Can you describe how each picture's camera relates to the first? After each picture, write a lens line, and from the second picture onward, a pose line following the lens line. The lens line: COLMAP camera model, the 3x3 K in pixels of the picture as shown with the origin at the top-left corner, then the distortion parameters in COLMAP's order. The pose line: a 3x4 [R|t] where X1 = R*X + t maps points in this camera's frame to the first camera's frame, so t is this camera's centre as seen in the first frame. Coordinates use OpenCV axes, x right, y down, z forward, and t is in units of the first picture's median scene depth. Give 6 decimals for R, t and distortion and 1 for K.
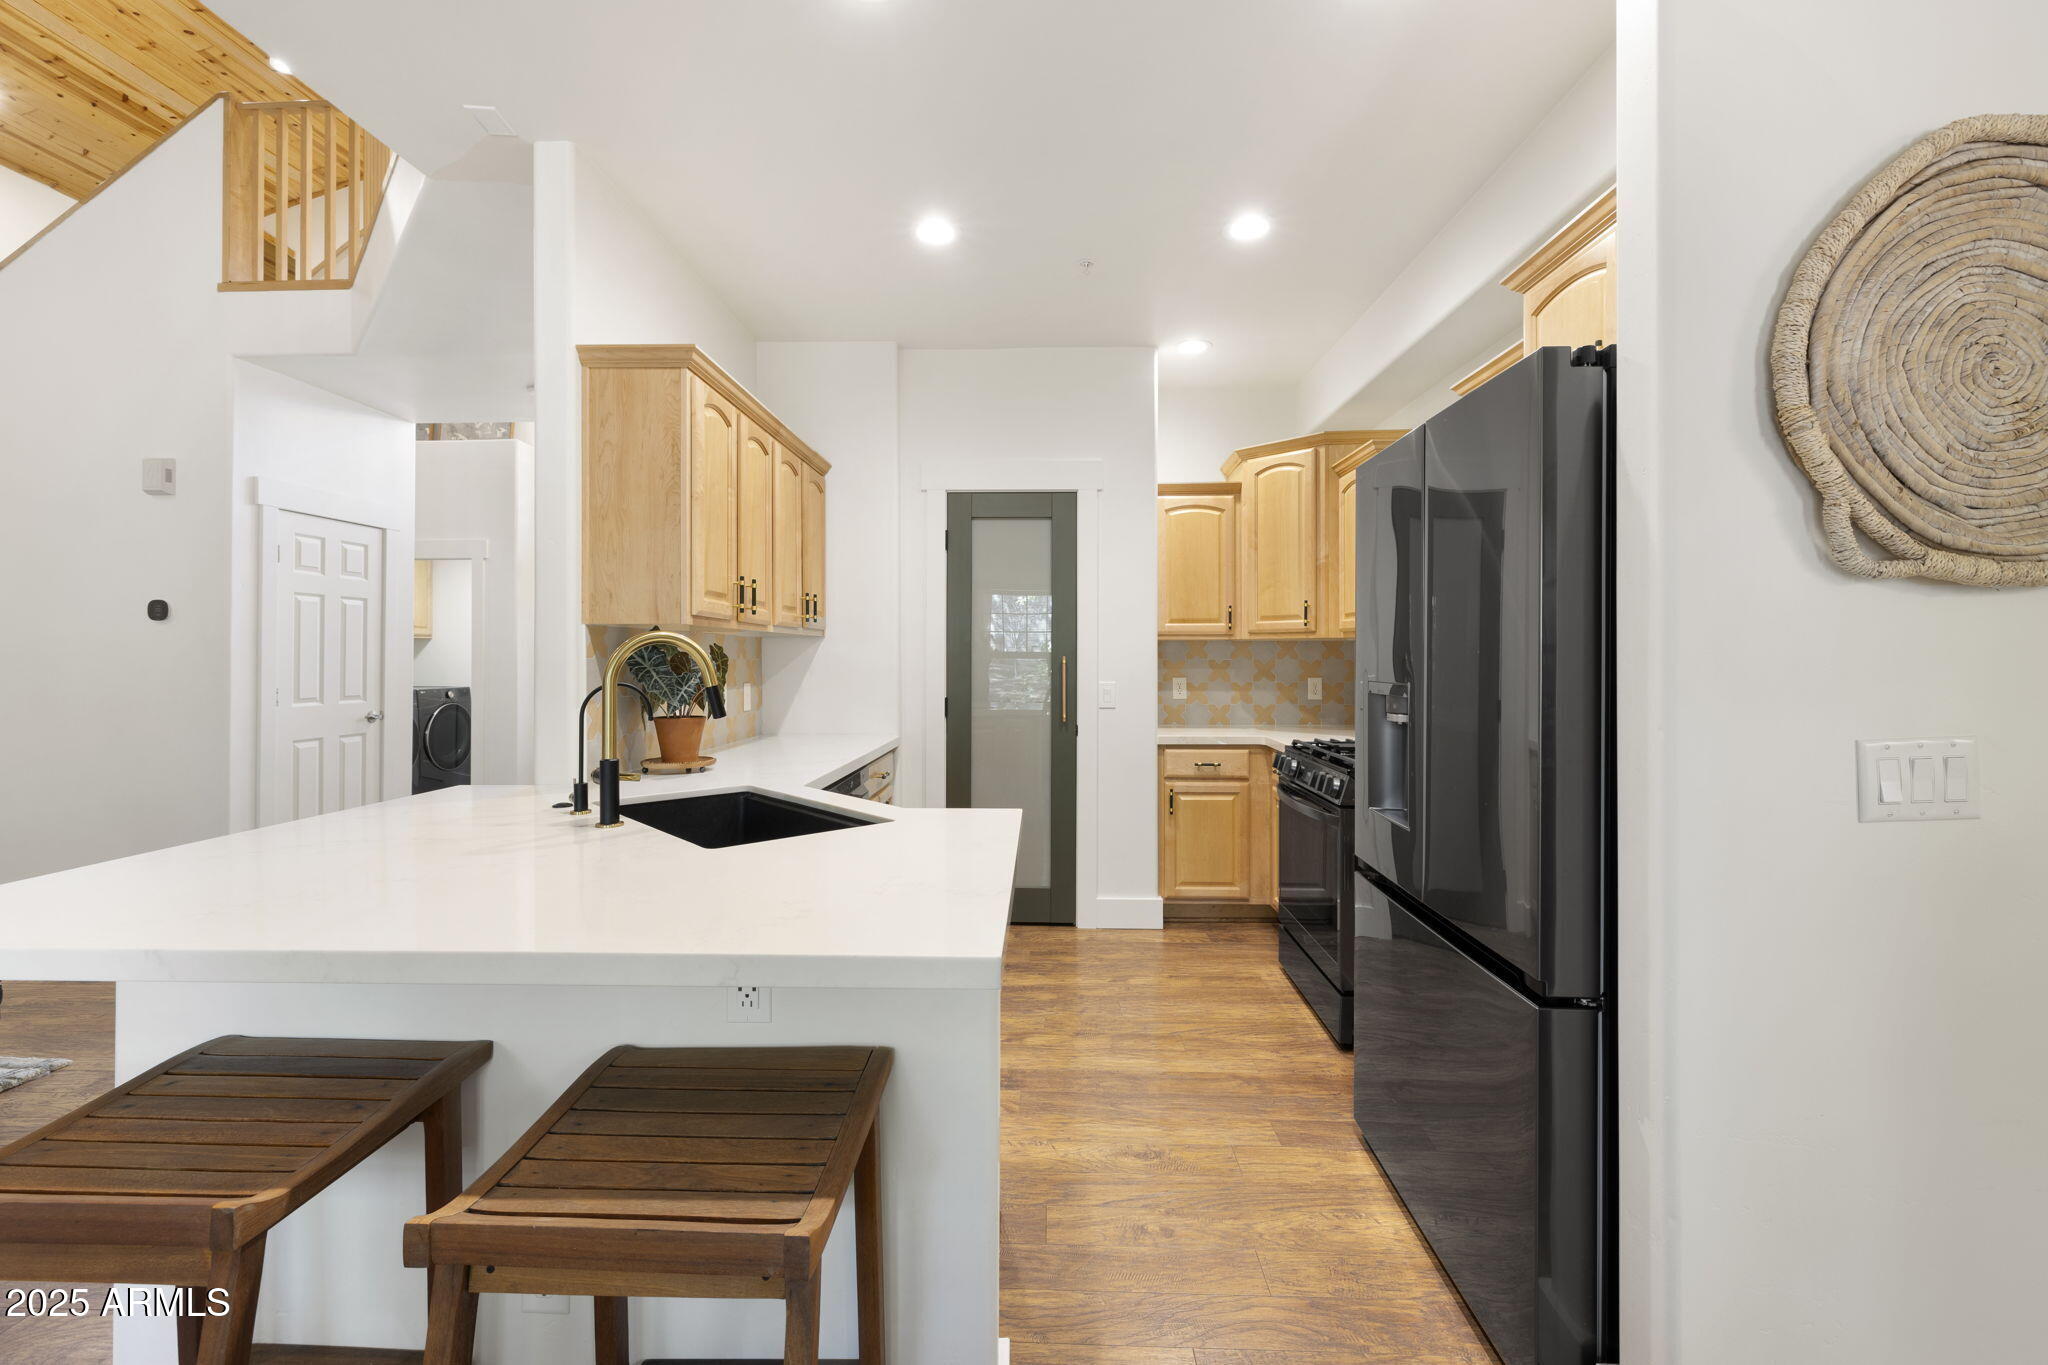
lens RADIAL K [[877.9, 0, 1005.8], [0, 877.9, 668.6], [0, 0, 1]] dist [-0.002139, 0.000643]
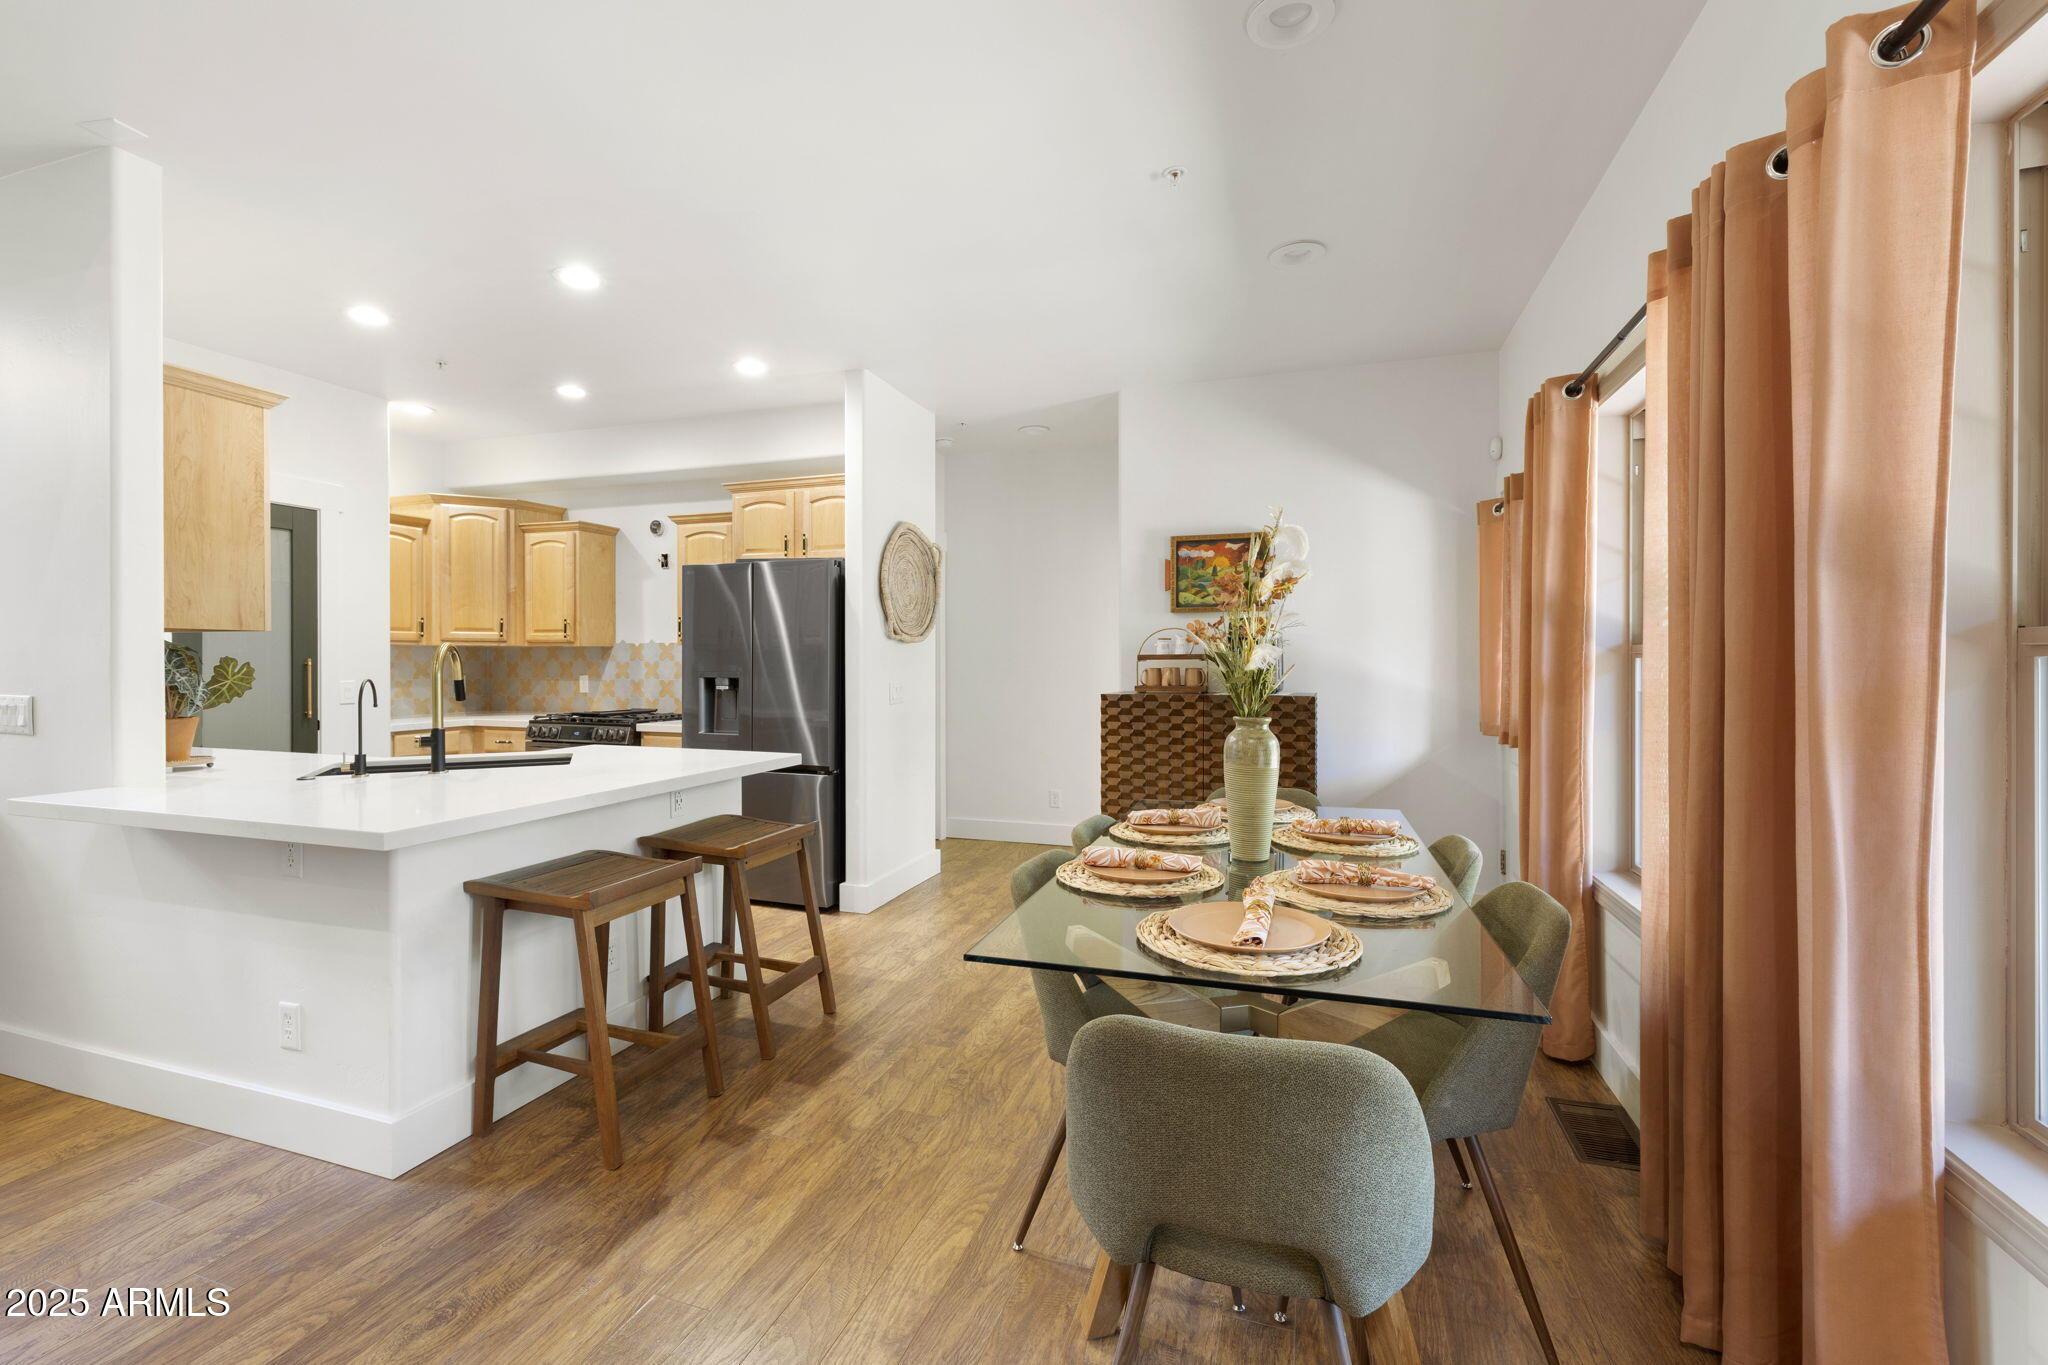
lens RADIAL K [[877.9, 0, 1012.1], [0, 877.9, 669.9], [0, 0, 1]] dist [-0.002139, 0.000643]
pose [[0.304700, -0.003981, 0.952440, -1.147356], [0.002476, 0.999991, 0.003388, -0.000565], [-0.952445, 0.001326, 0.304707, -0.282548]]
